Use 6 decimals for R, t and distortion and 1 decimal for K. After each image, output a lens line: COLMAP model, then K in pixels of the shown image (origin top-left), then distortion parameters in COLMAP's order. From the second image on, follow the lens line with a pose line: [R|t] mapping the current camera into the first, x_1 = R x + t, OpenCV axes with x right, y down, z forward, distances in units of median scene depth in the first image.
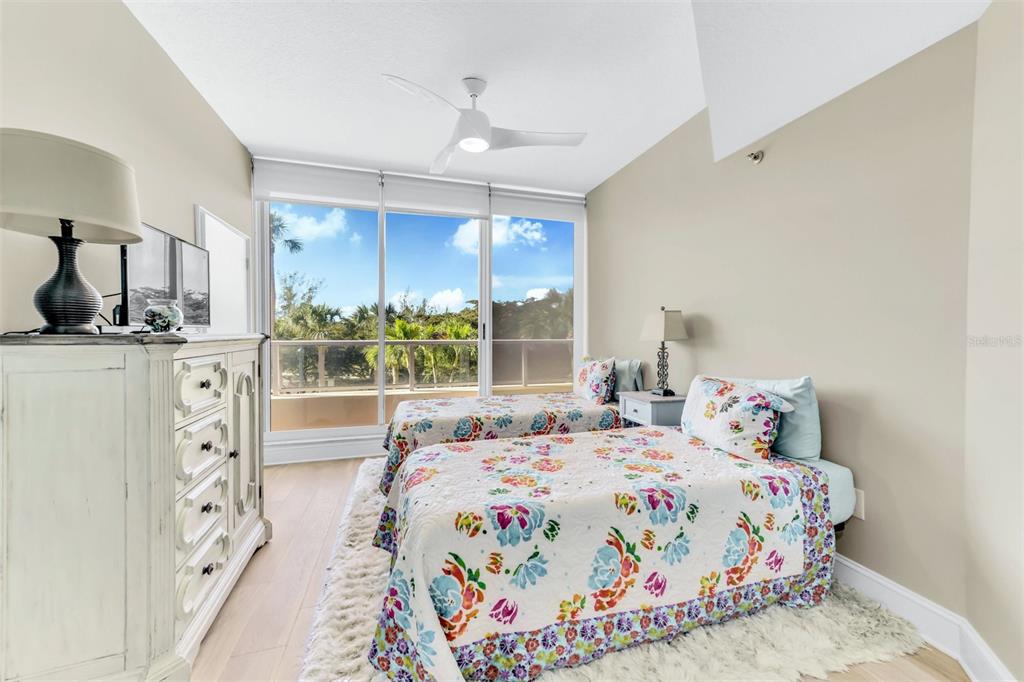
lens RADIAL K [[402.2, 0, 524.3], [0, 402.2, 343.9], [0, 0, 1]] dist [0.011365, 0.005121]
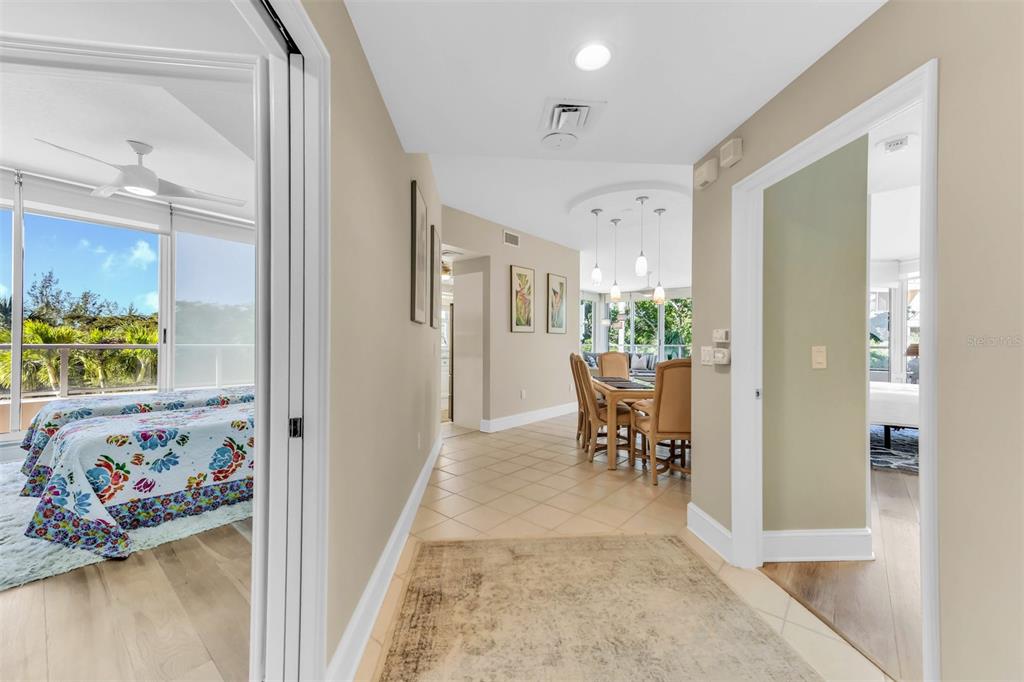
lens RADIAL K [[402.2, 0, 524.3], [0, 402.2, 343.9], [0, 0, 1]] dist [0.011365, 0.005121]
pose [[0.838723, 0.001515, 0.544556, 0.370165], [0.011279, 0.999733, -0.020153, 0.074216], [-0.544441, 0.023045, 0.838483, -1.450965]]
